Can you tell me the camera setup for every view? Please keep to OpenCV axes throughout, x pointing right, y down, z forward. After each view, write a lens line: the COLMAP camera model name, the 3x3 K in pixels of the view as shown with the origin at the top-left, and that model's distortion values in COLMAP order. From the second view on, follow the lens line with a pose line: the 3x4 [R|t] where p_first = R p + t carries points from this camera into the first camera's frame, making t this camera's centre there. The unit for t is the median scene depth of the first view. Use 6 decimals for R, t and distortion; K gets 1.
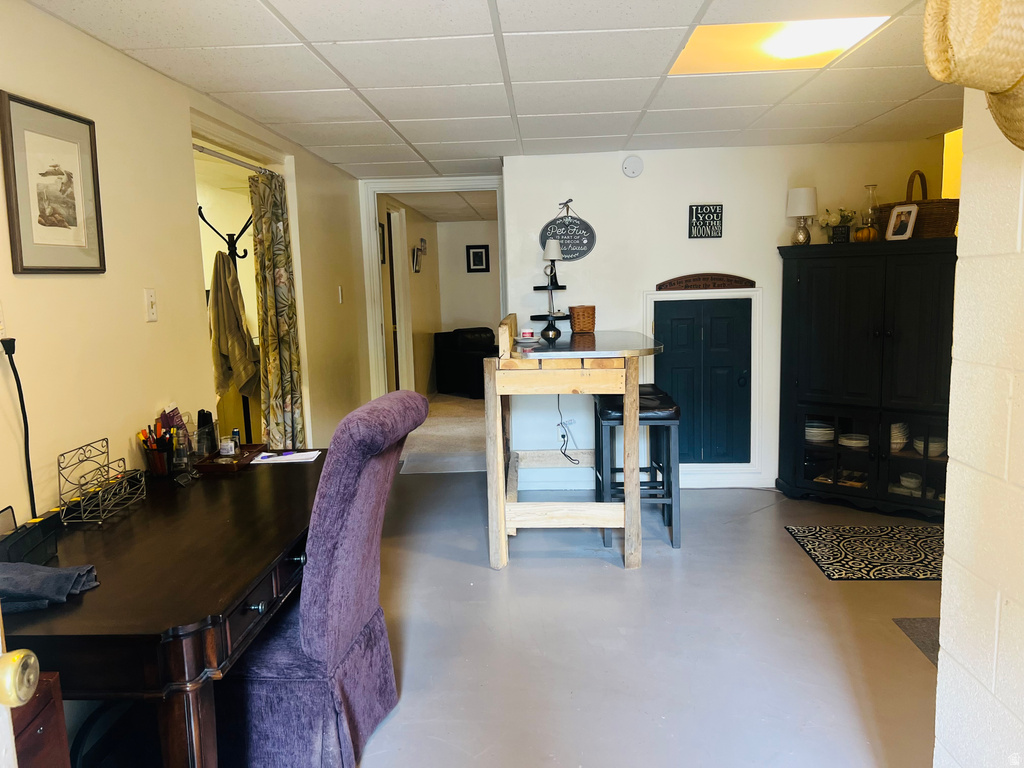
lens RADIAL K [[771.6, 0, 511.5], [0, 771.6, 384.0], [0, 0, 1]] dist [0.065103, -0.081510]
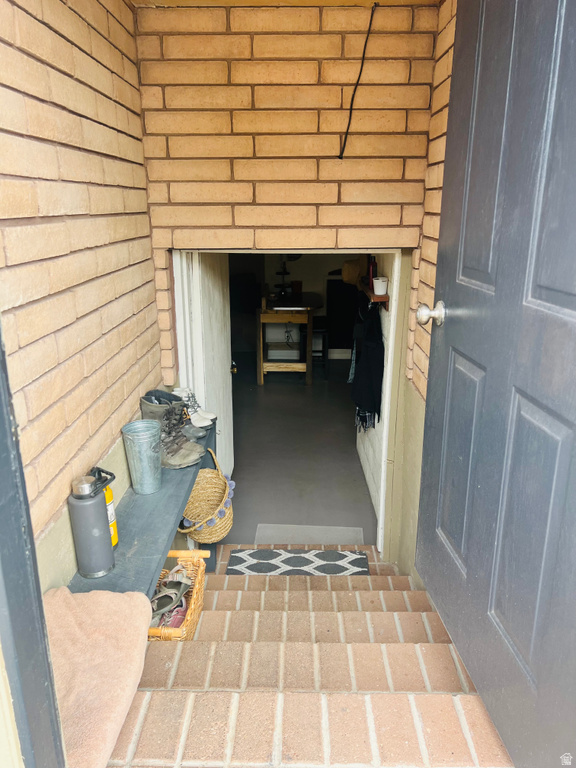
lens RADIAL K [[578.7, 0, 287.0], [0, 578.7, 384.0], [0, 0, 1]] dist [0.065103, -0.081510]
pose [[0.998711, 0.018711, 0.047186, -0.017548], [-0.026667, 0.984370, 0.174083, -0.117920], [-0.043191, -0.175117, 0.983600, -0.933457]]
